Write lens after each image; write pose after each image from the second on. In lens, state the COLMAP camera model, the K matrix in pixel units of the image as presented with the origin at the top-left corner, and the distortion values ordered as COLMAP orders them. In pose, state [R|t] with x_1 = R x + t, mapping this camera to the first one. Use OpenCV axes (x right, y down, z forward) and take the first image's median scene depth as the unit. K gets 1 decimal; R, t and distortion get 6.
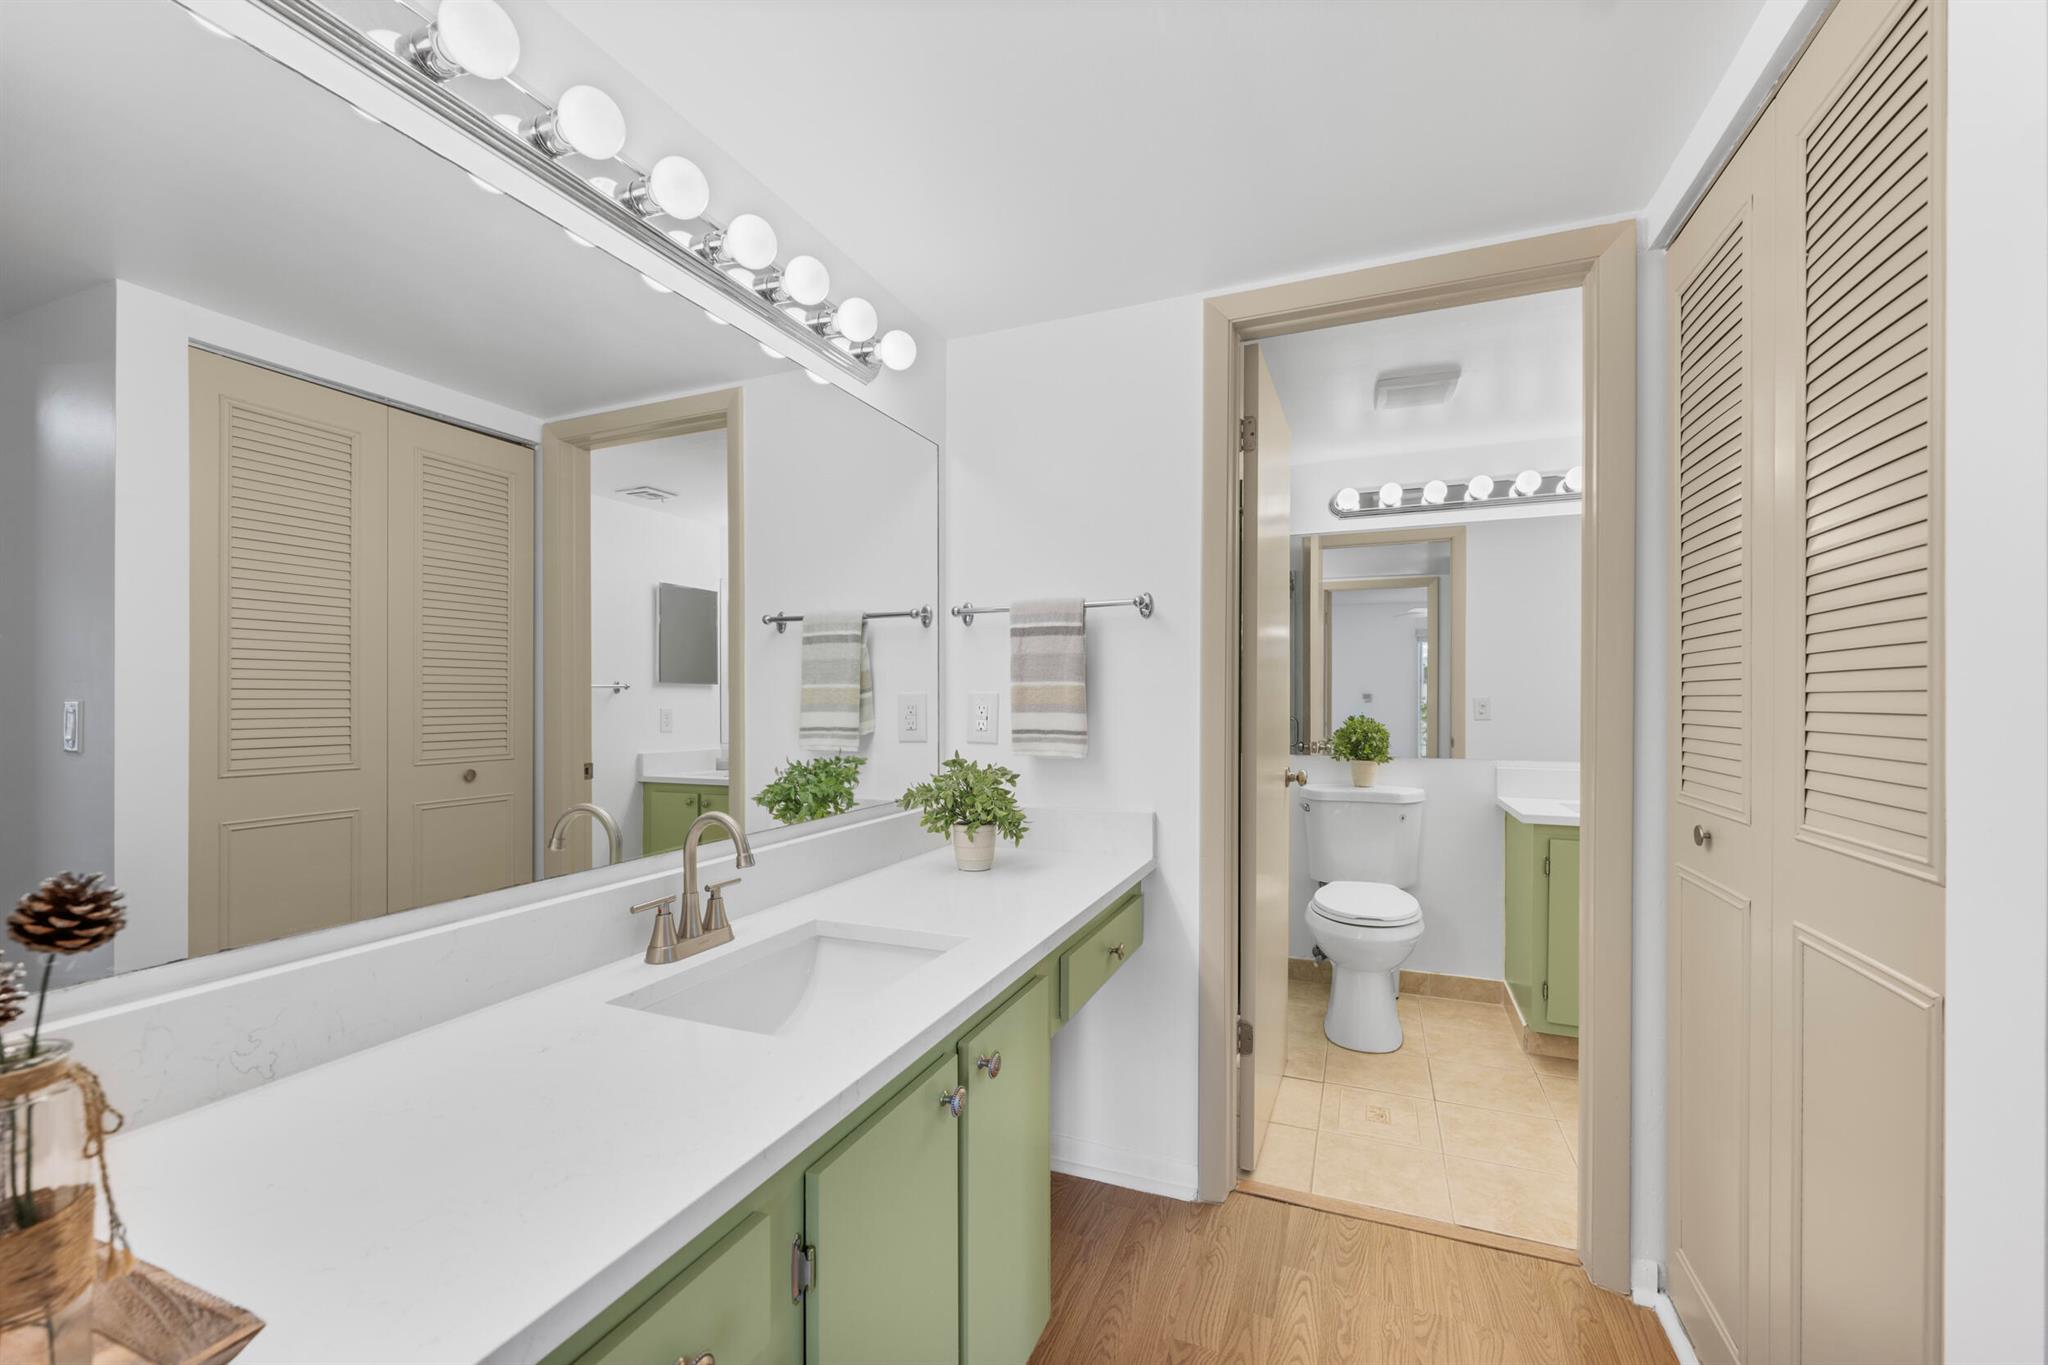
lens RADIAL K [[827.1, 0, 1024.3], [0, 827.1, 694.2], [0, 0, 1]] dist [-0.000172, -0.000186]
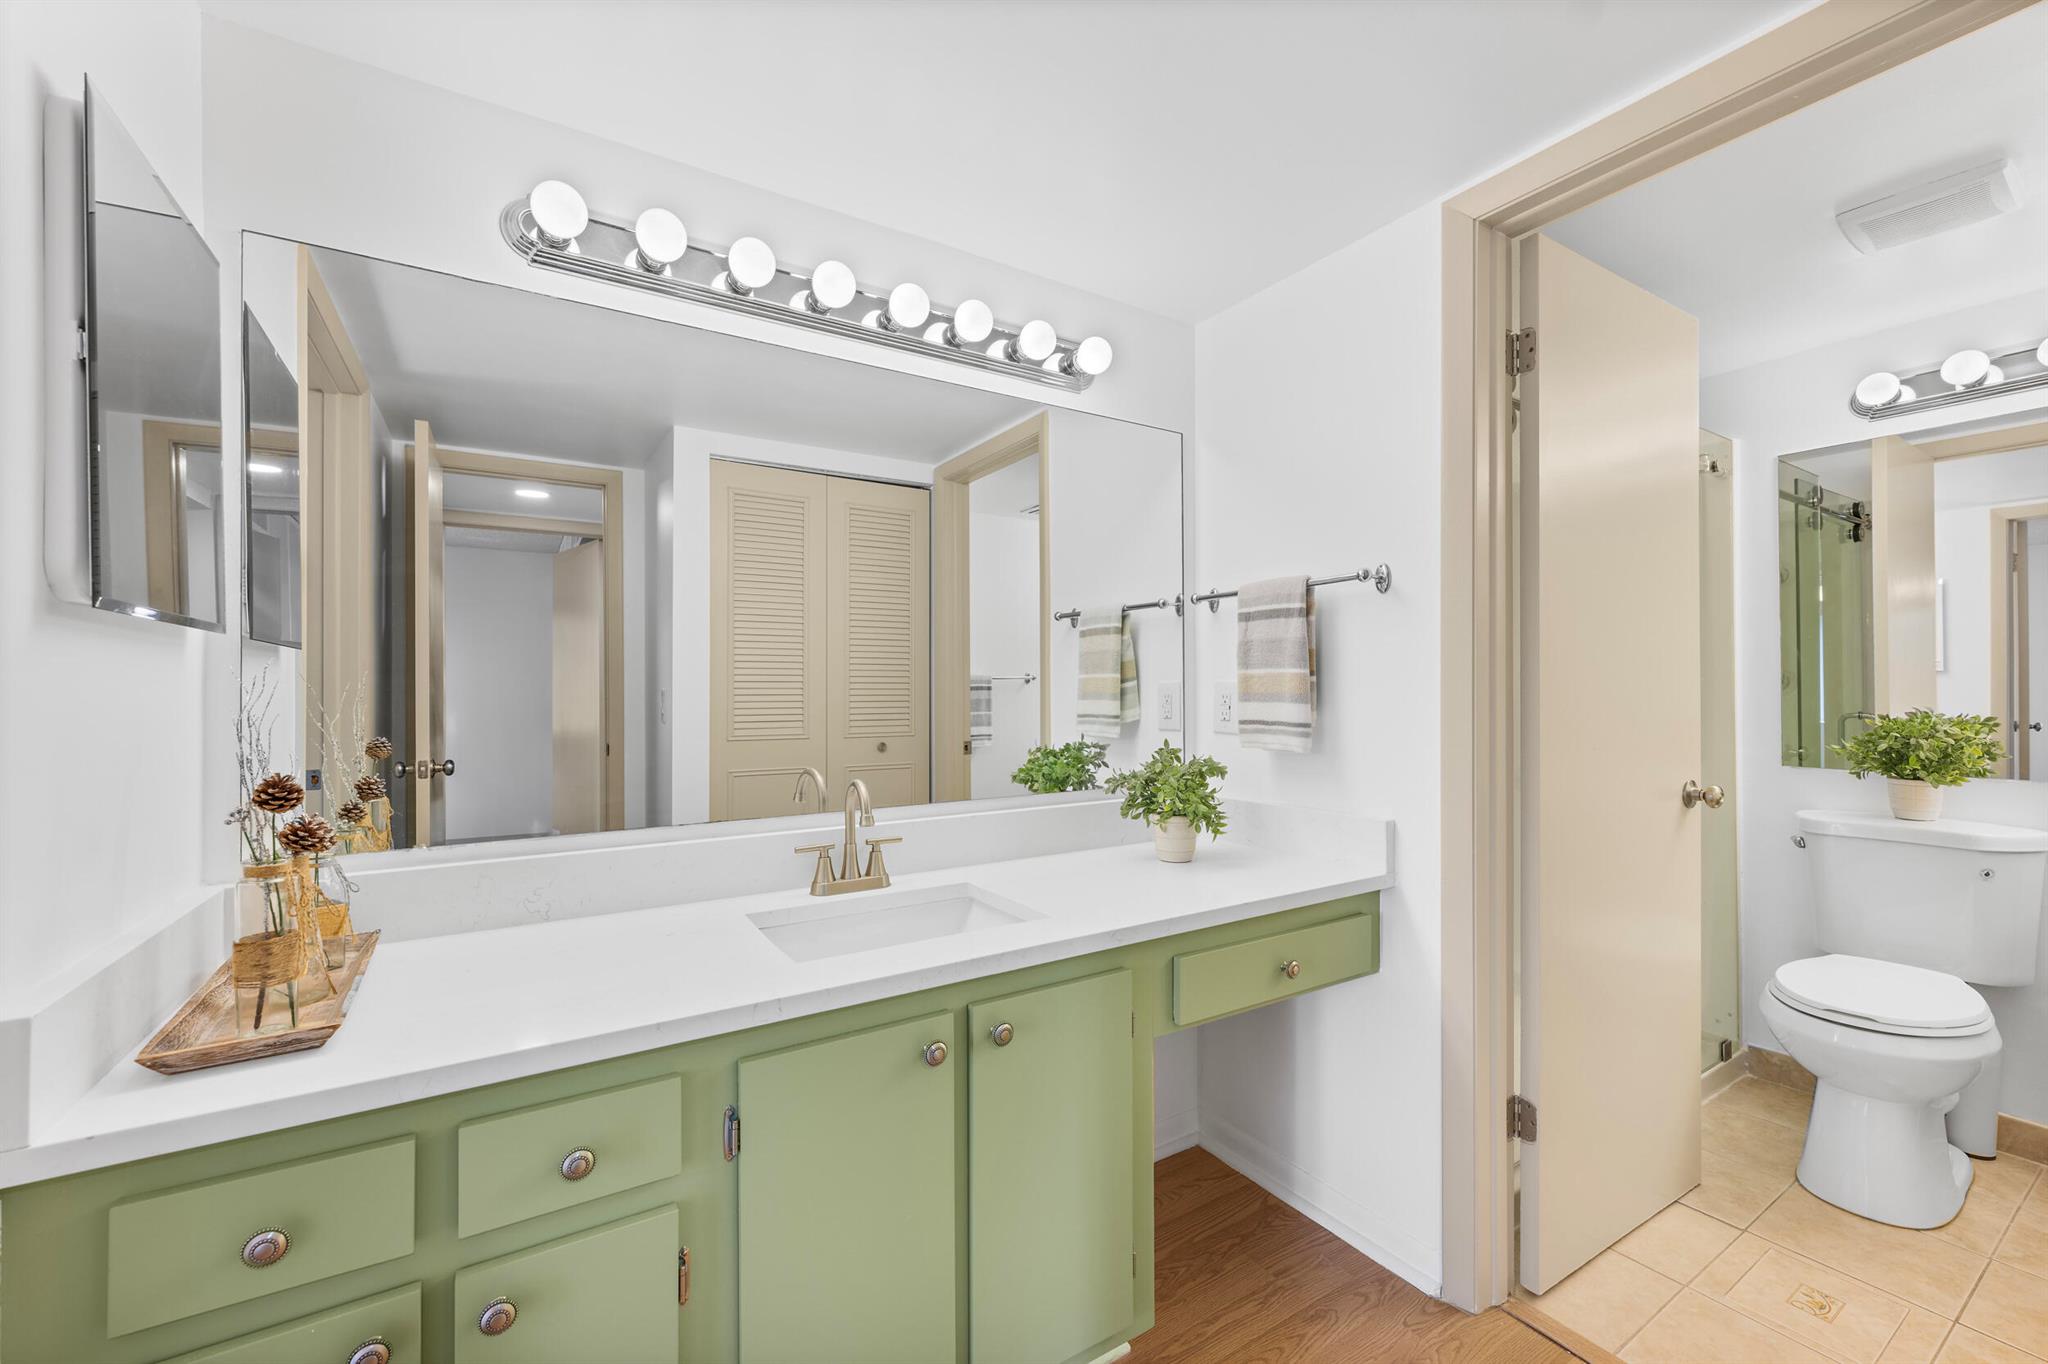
lens RADIAL K [[822.3, 0, 1023.2], [0, 822.3, 677.1], [0, 0, 1]] dist [0.000297, 0.000057]
pose [[0.816930, -0.009331, -0.576661, 0.309448], [0.004813, 0.999945, -0.009361, 0.001221], [0.576716, 0.004872, 0.816930, 0.081206]]
